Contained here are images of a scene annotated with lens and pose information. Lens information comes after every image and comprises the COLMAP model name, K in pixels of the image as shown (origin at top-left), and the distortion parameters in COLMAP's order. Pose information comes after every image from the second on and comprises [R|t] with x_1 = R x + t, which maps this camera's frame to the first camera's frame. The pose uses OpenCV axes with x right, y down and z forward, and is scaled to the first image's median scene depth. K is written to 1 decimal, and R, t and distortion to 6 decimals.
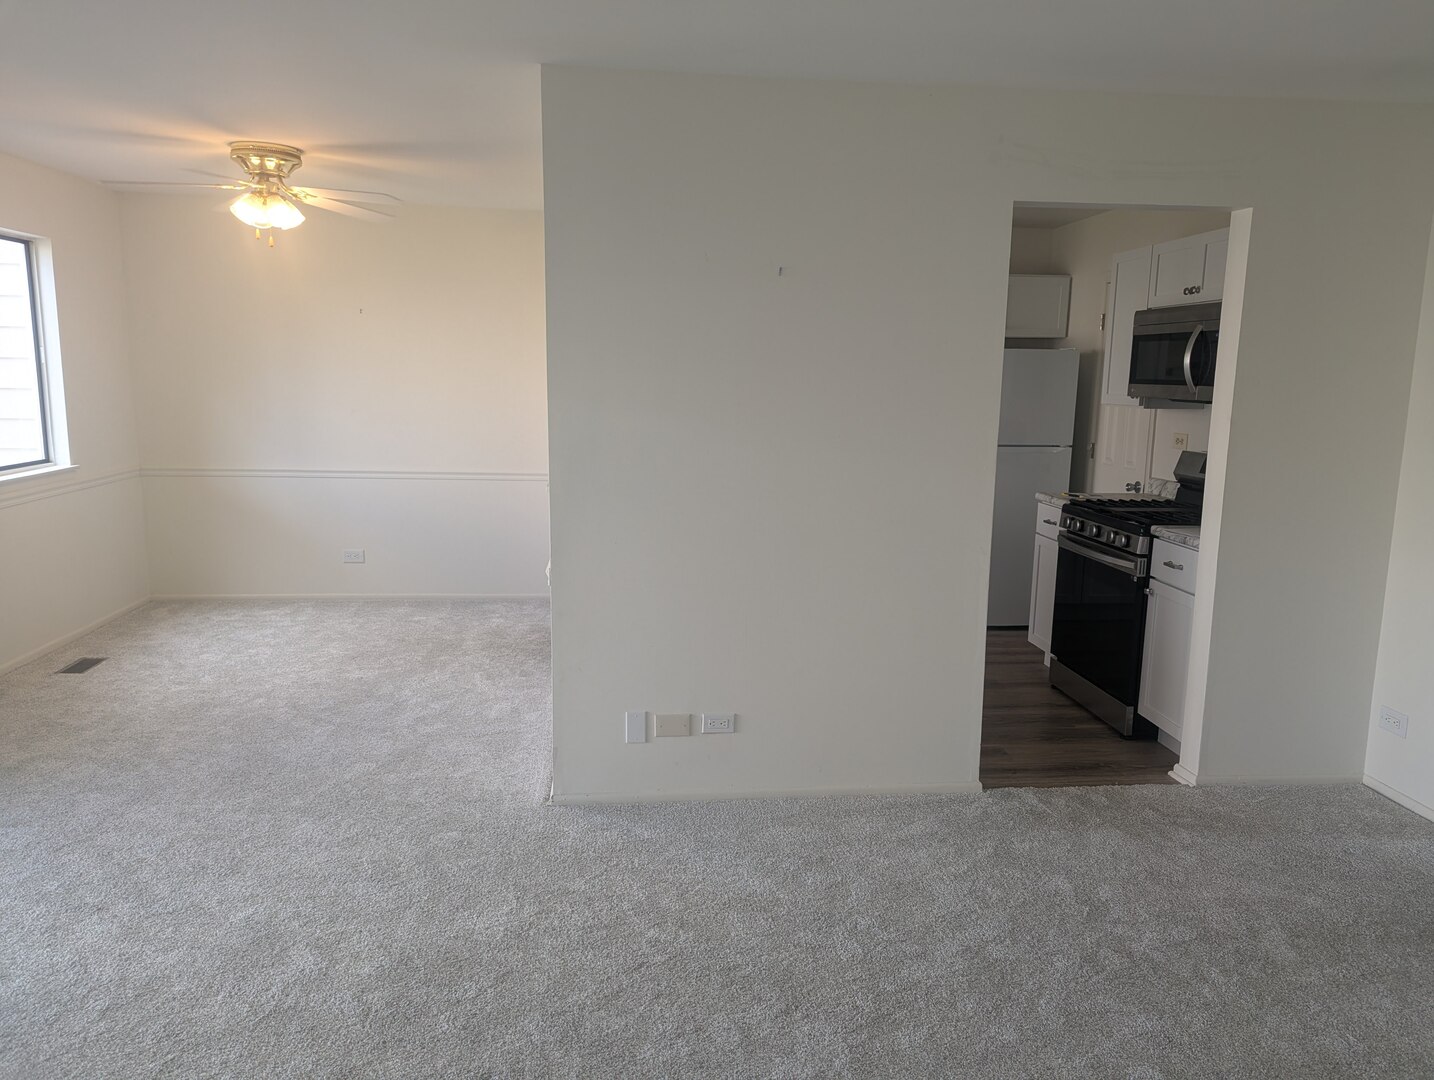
lens RADIAL K [[1014.8, 0, 725.0], [0, 1014.8, 542.0], [0, 0, 1]] dist [0.073381, -0.047286]
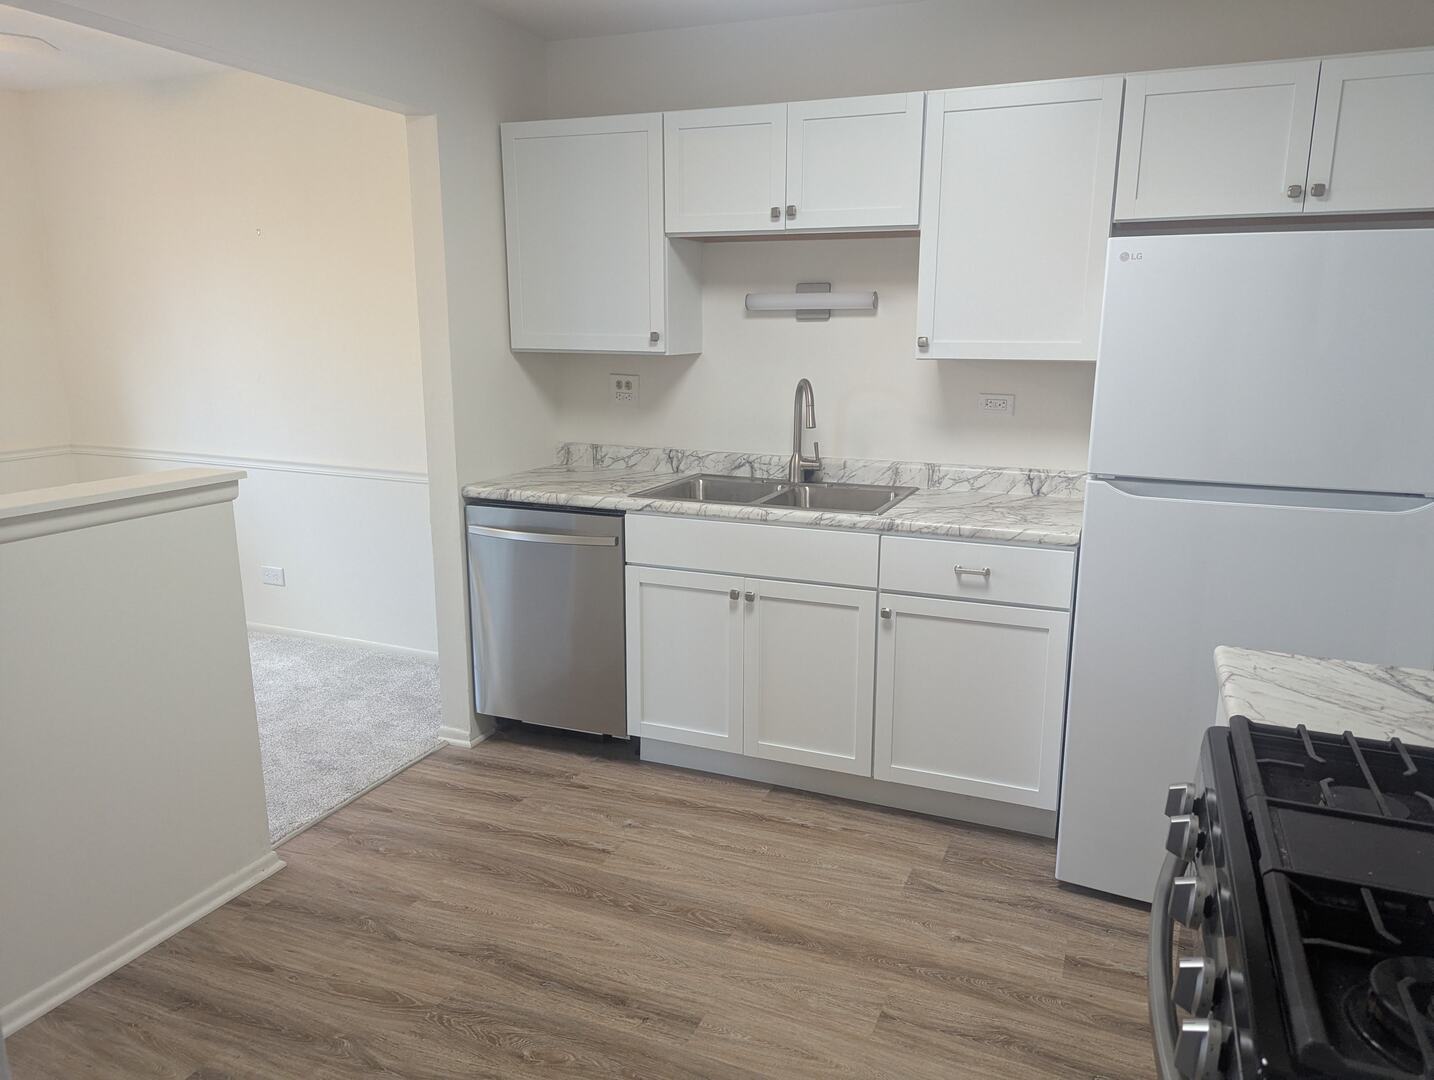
lens RADIAL K [[1014.8, 0, 724.0], [0, 1014.8, 547.1], [0, 0, 1]] dist [0.073381, -0.047286]
pose [[0.878432, 0.090743, -0.469173, 0.328257], [-0.070665, 0.995678, 0.060269, -0.092756], [0.472614, -0.019788, 0.881048, 0.642997]]
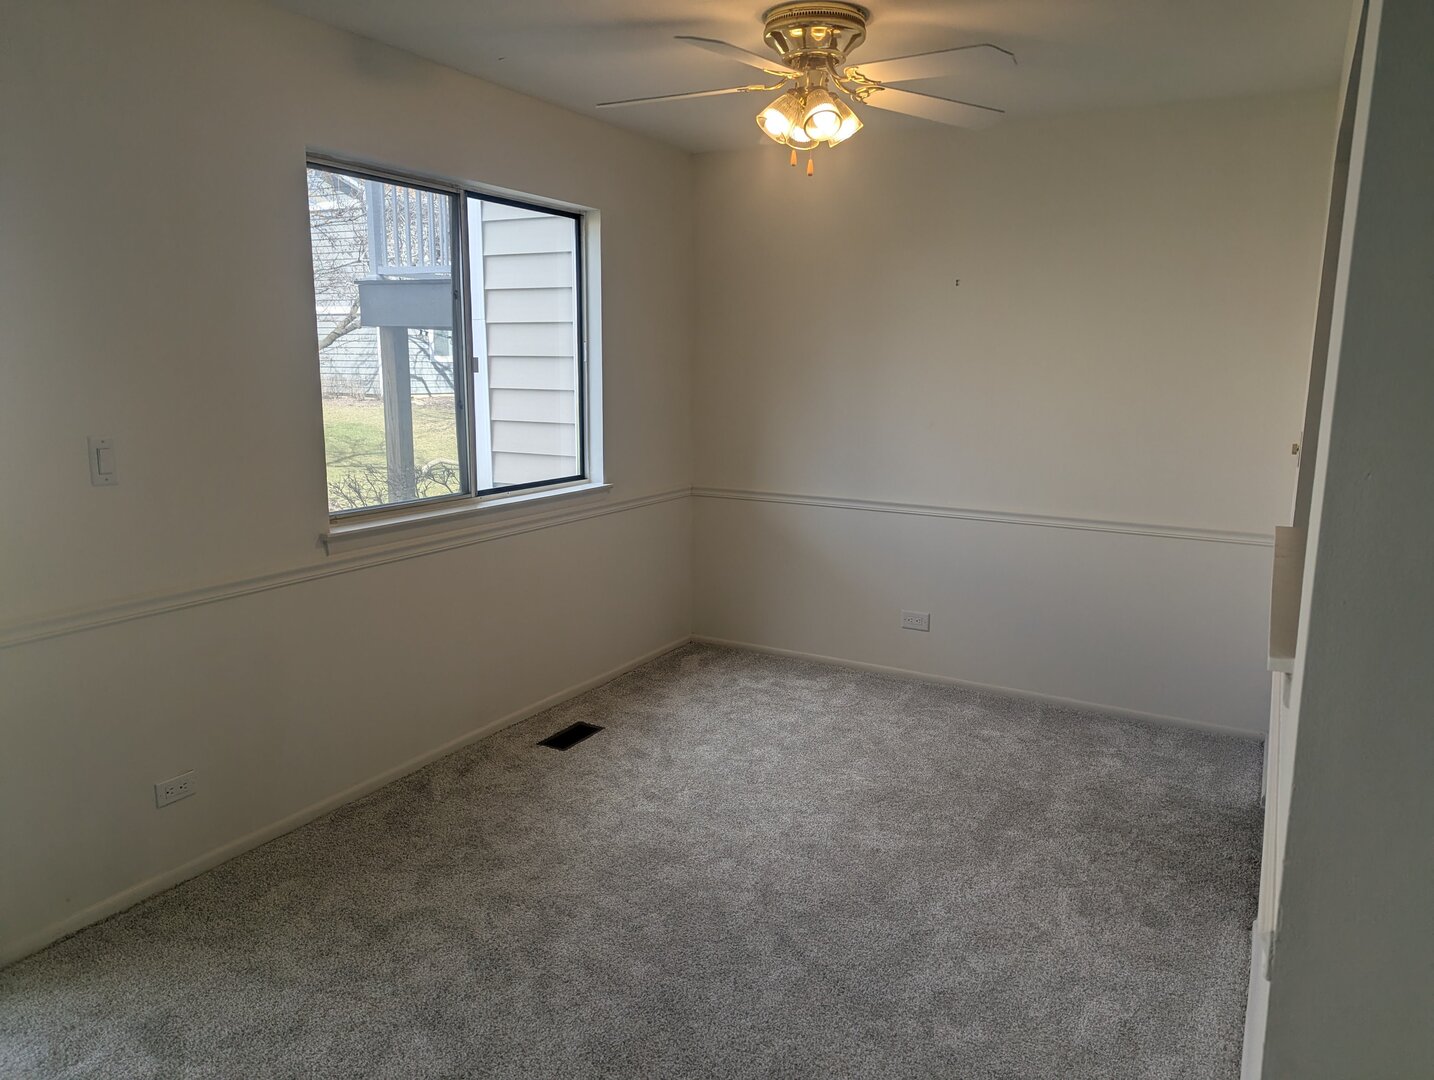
lens RADIAL K [[1014.8, 0, 714.8], [0, 1014.8, 543.4], [0, 0, 1]] dist [0.073381, -0.047286]
pose [[0.820252, 0.096497, -0.563804, -0.094375], [-0.095315, 0.994945, 0.031620, -0.064635], [0.564005, 0.027803, 0.825303, 0.398169]]
